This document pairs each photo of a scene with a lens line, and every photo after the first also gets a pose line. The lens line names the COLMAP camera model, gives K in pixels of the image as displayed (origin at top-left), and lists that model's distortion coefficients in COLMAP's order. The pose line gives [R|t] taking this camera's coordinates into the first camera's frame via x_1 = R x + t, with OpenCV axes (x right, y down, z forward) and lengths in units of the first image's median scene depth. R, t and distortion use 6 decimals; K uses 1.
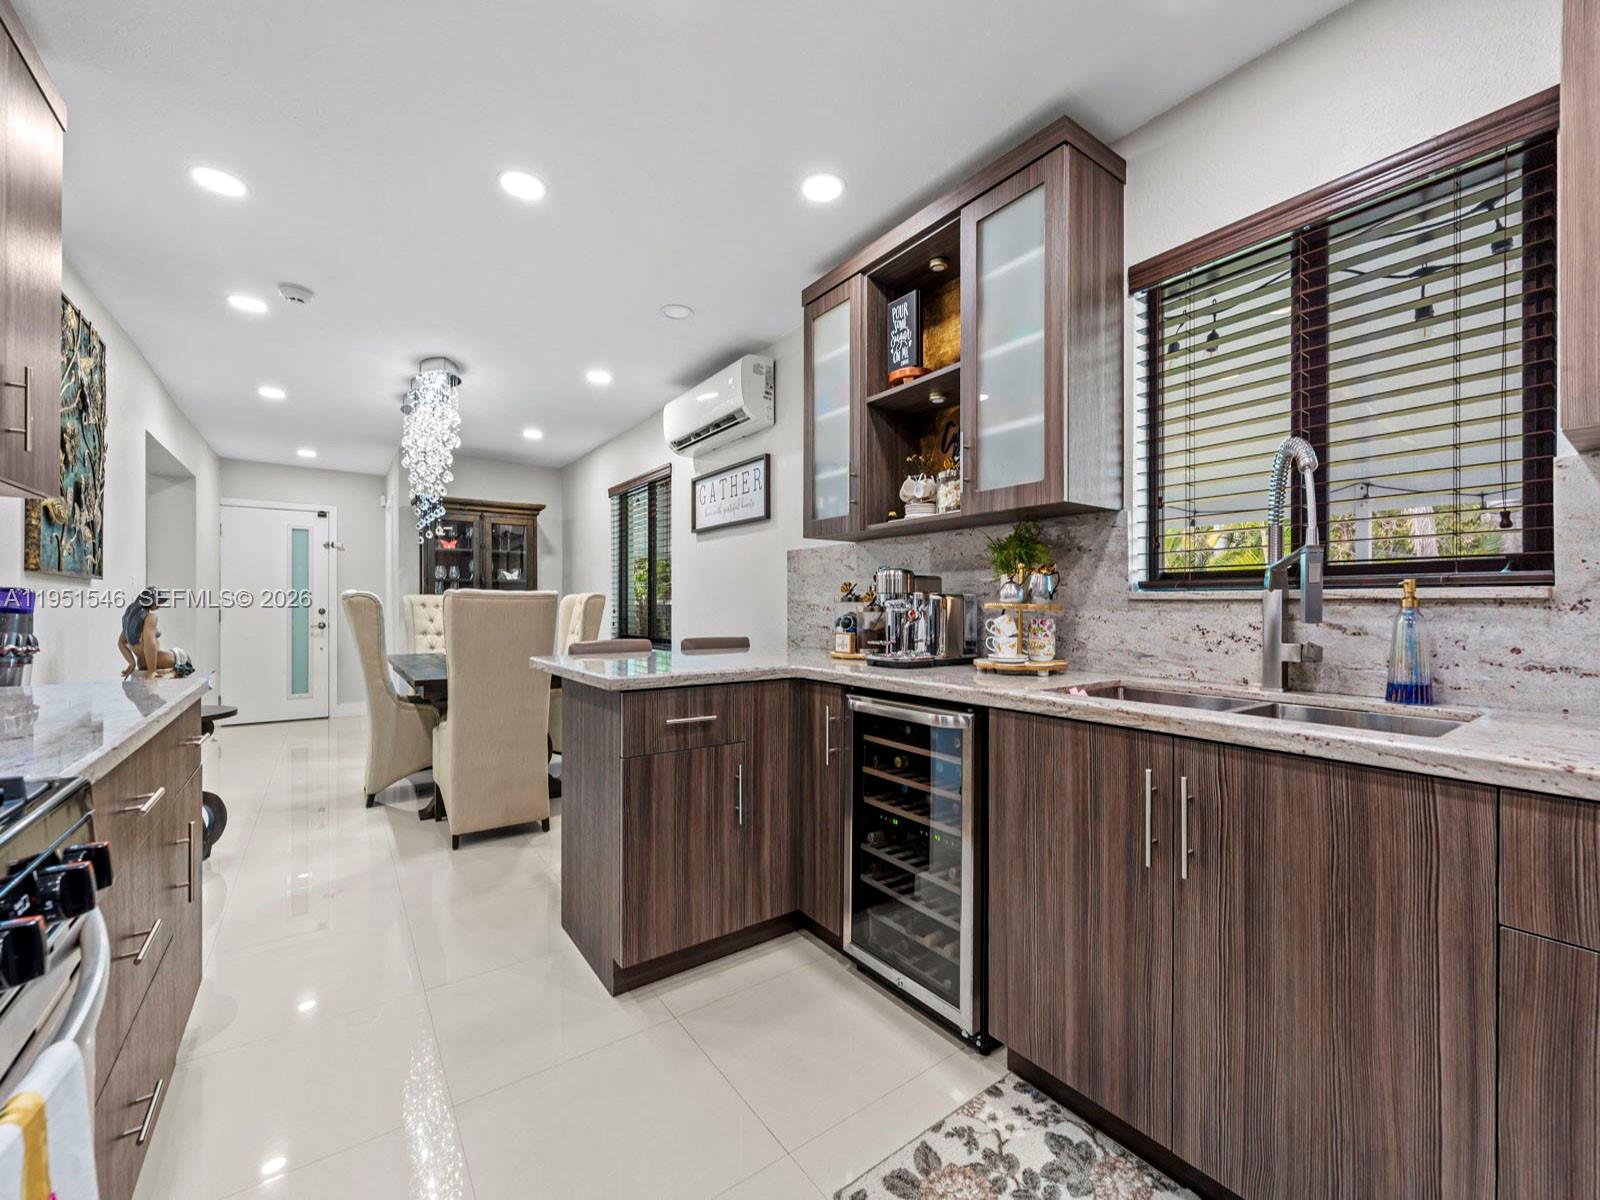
lens RADIAL K [[650.0, 0, 799.0], [0, 650.0, 602.0], [0, 0, 1]] dist [-0.000941, -0.000092]
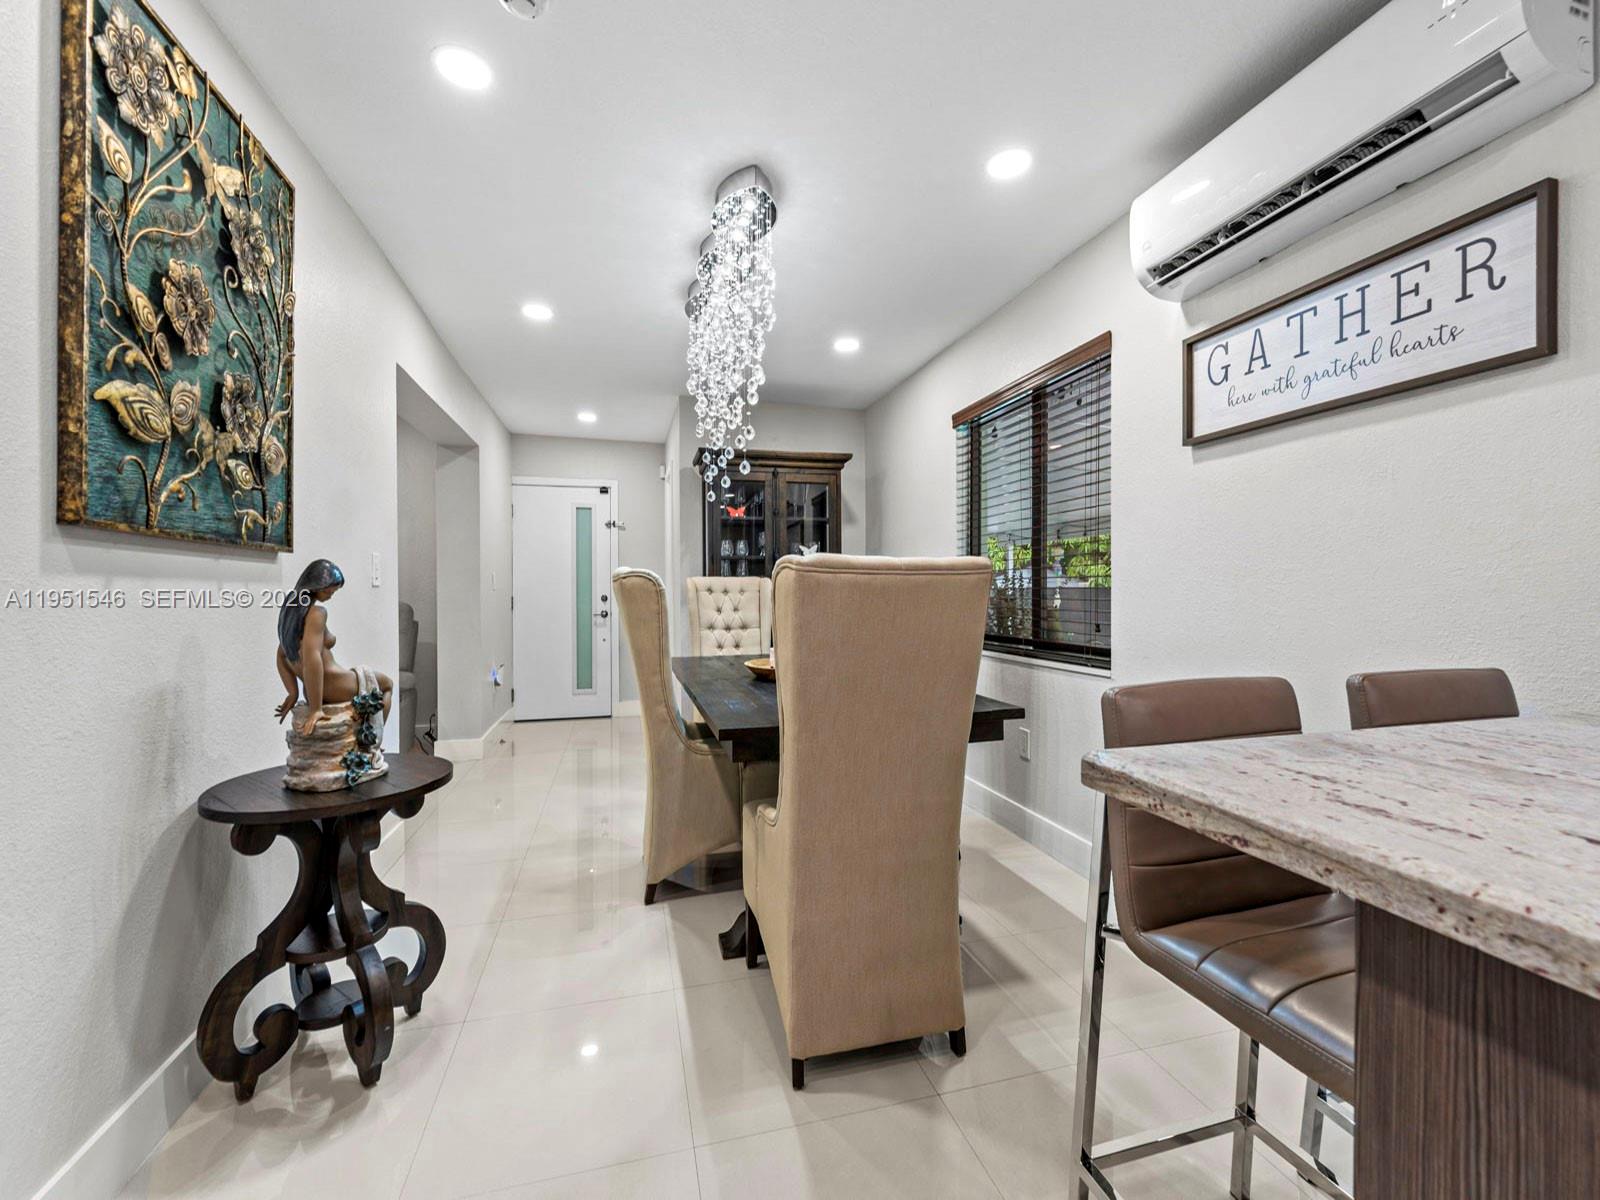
lens RADIAL K [[650.0, 0, 802.6], [0, 650.0, 595.5], [0, 0, 1]] dist [-0.000941, -0.000092]
pose [[0.937927, 0.000239, -0.346831, -0.165473], [0.003430, 0.999944, 0.009962, 0.002551], [0.346814, -0.010533, 0.937875, 0.252286]]
